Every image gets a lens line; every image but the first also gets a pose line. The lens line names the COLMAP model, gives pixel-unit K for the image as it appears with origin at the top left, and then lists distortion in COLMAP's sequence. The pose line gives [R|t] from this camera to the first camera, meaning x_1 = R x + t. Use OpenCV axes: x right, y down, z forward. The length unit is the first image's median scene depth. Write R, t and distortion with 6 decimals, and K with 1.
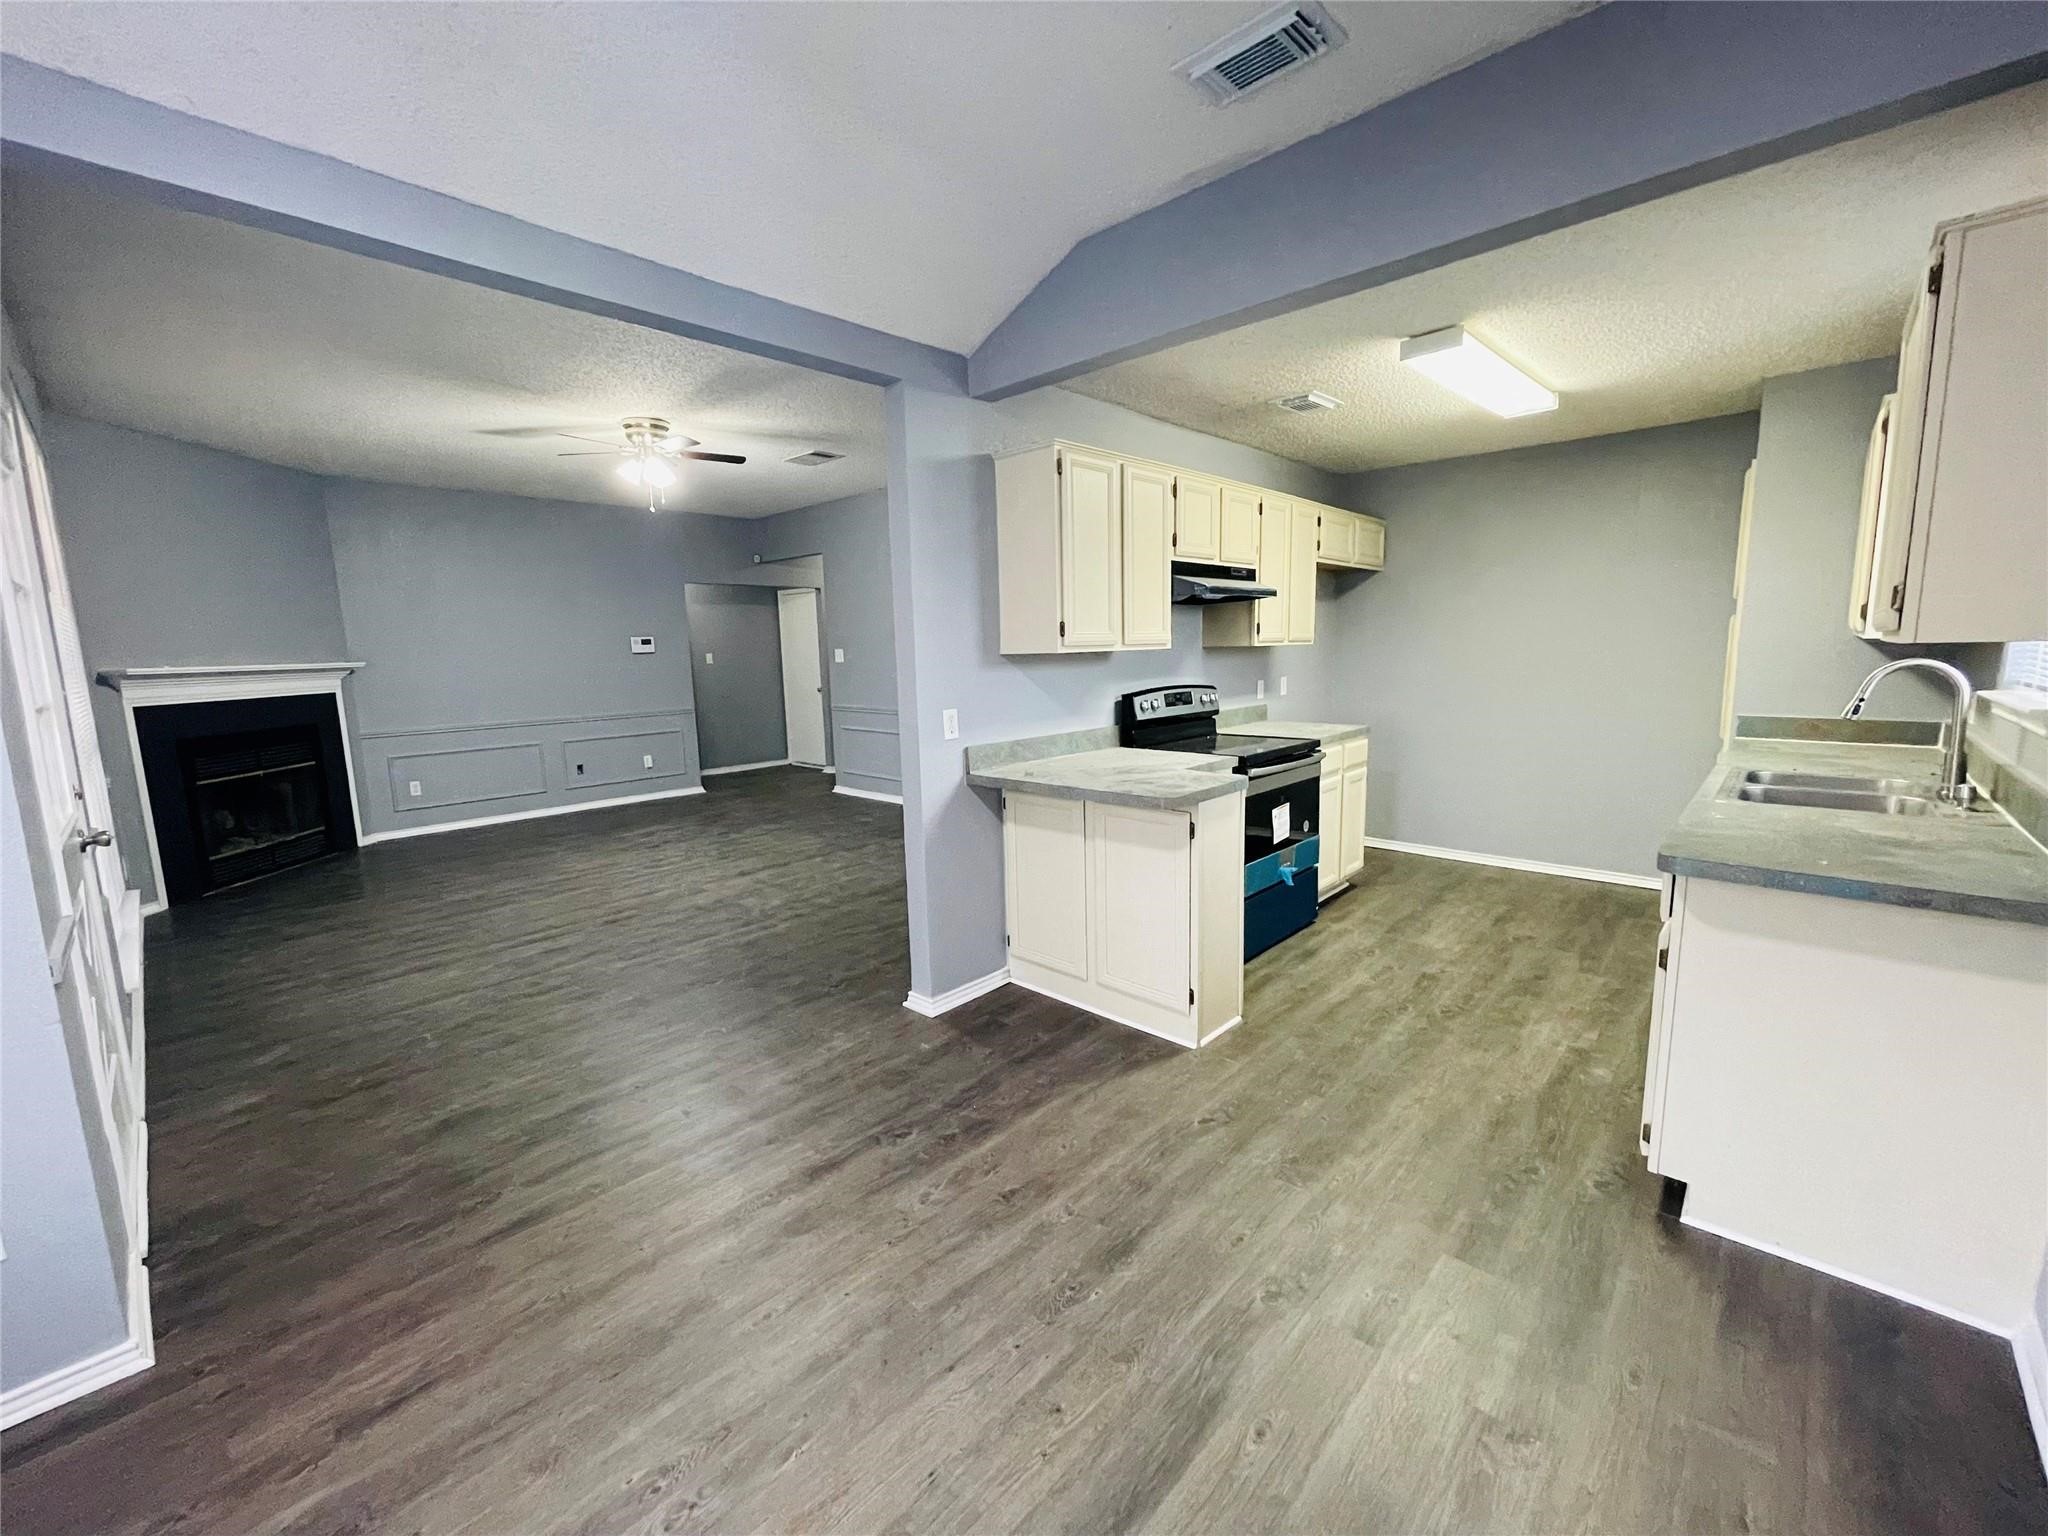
lens RADIAL K [[834.3, 0, 1024.1], [0, 834.3, 767.8], [0, 0, 1]] dist [0.001386, 0.000017]
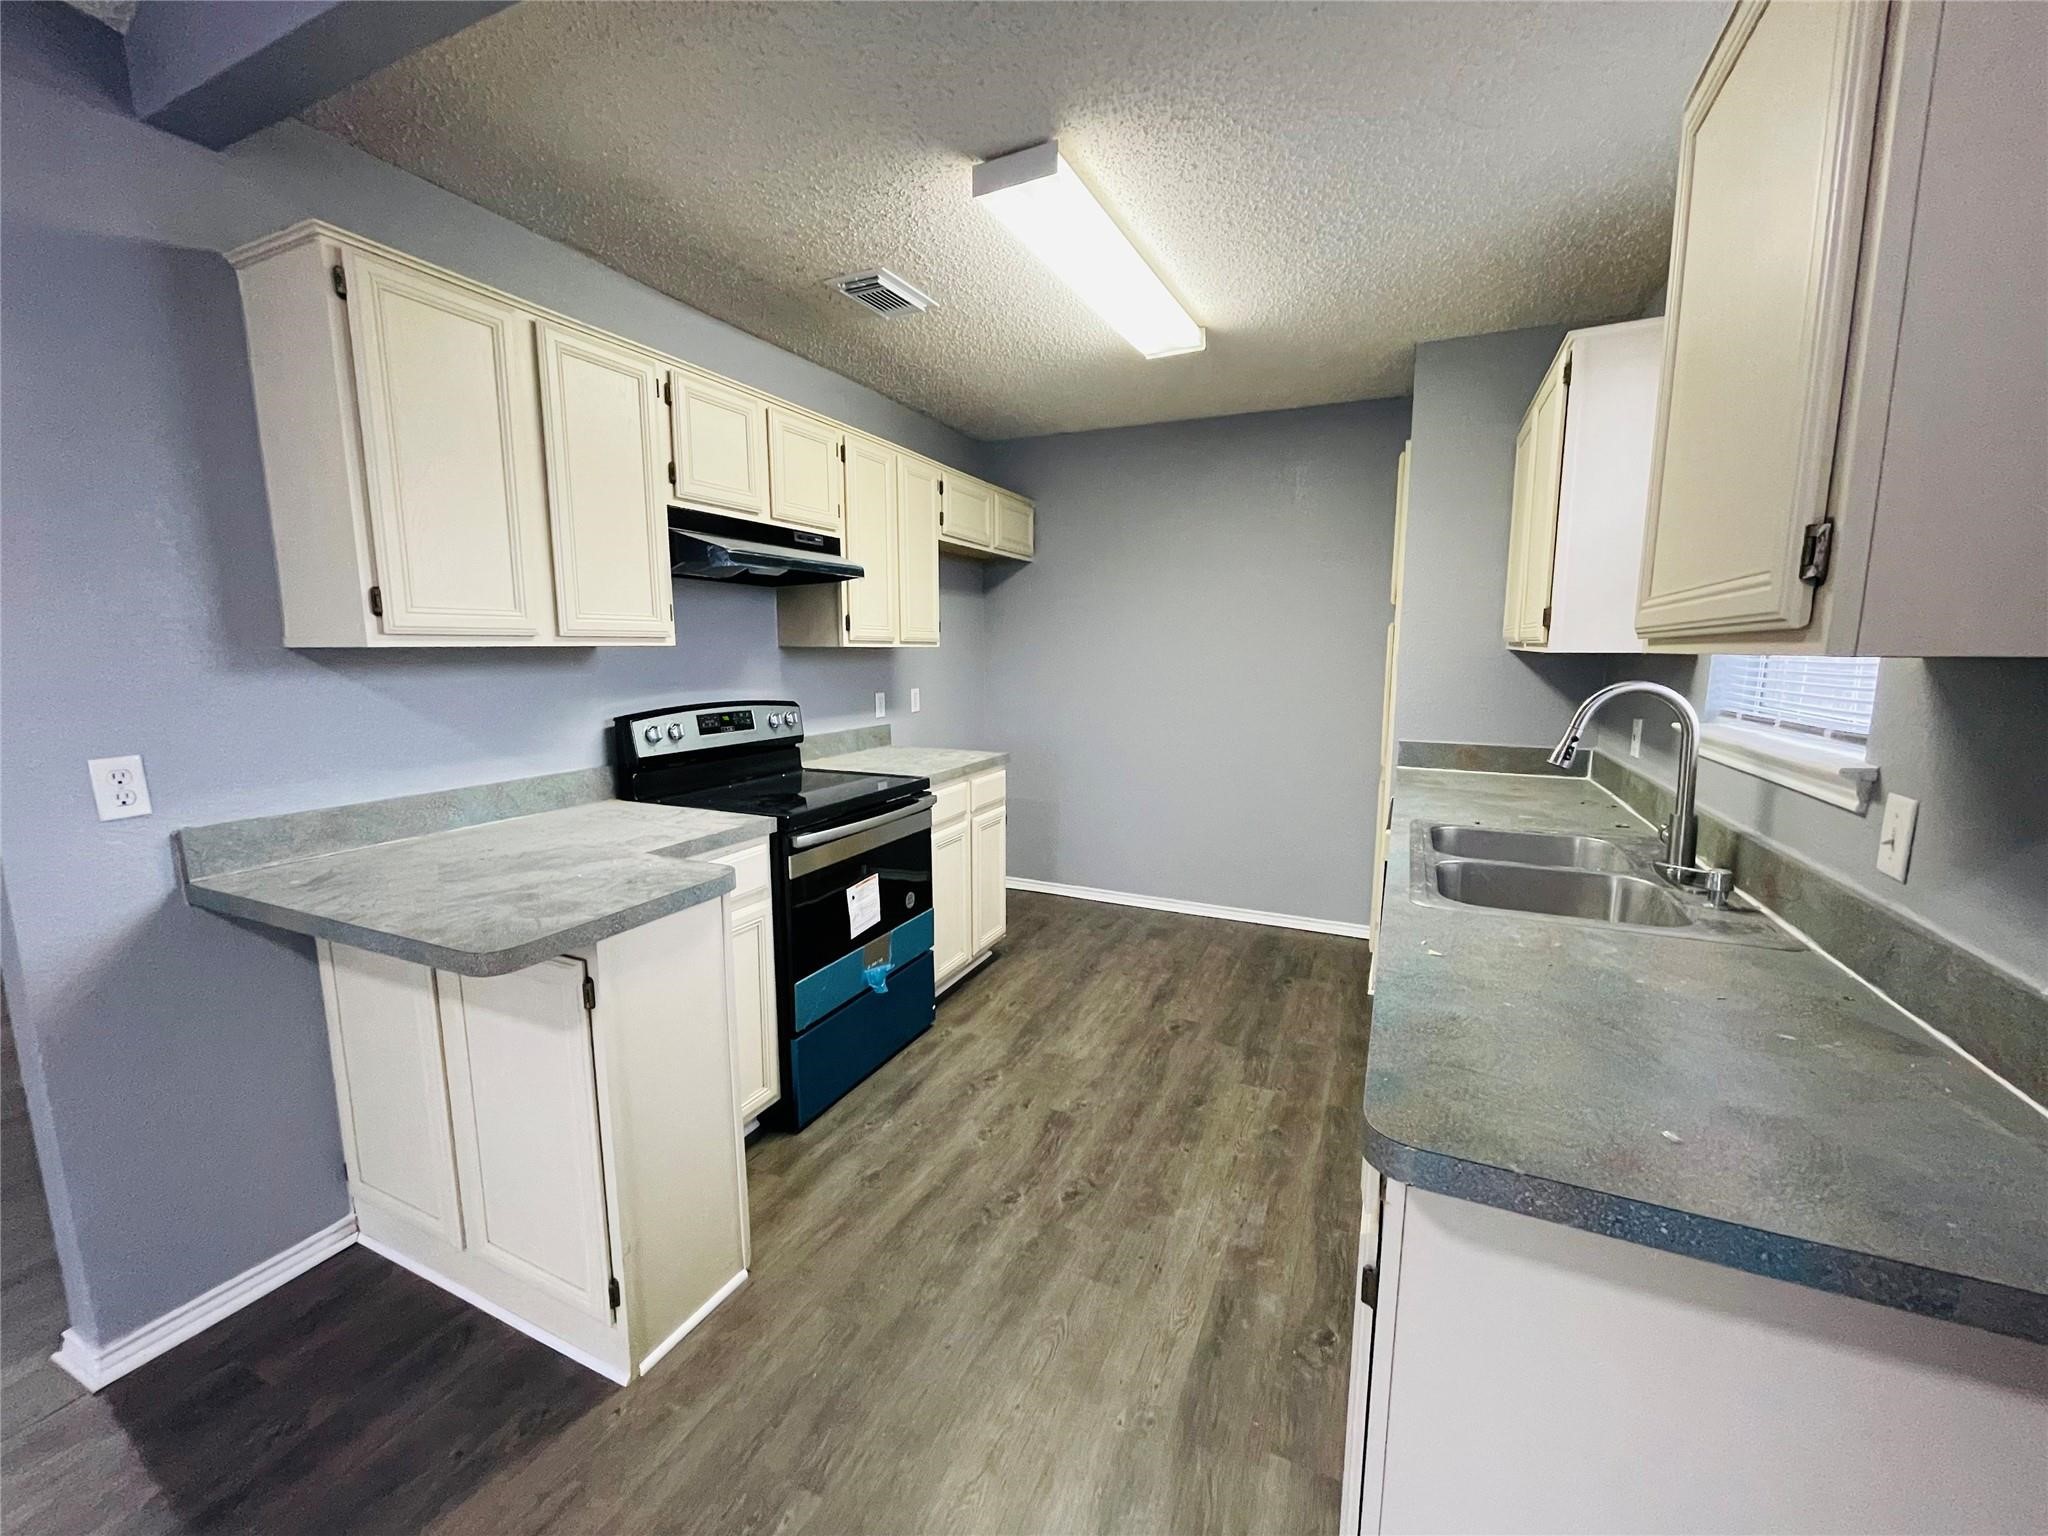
lens RADIAL K [[834.3, 0, 1020.4], [0, 834.3, 769.4], [0, 0, 1]] dist [0.001386, 0.000017]
pose [[0.949969, -0.022578, 0.311527, 0.228822], [0.023377, 0.999726, 0.001172, -0.044802], [-0.311468, 0.006169, 0.950237, 0.321826]]
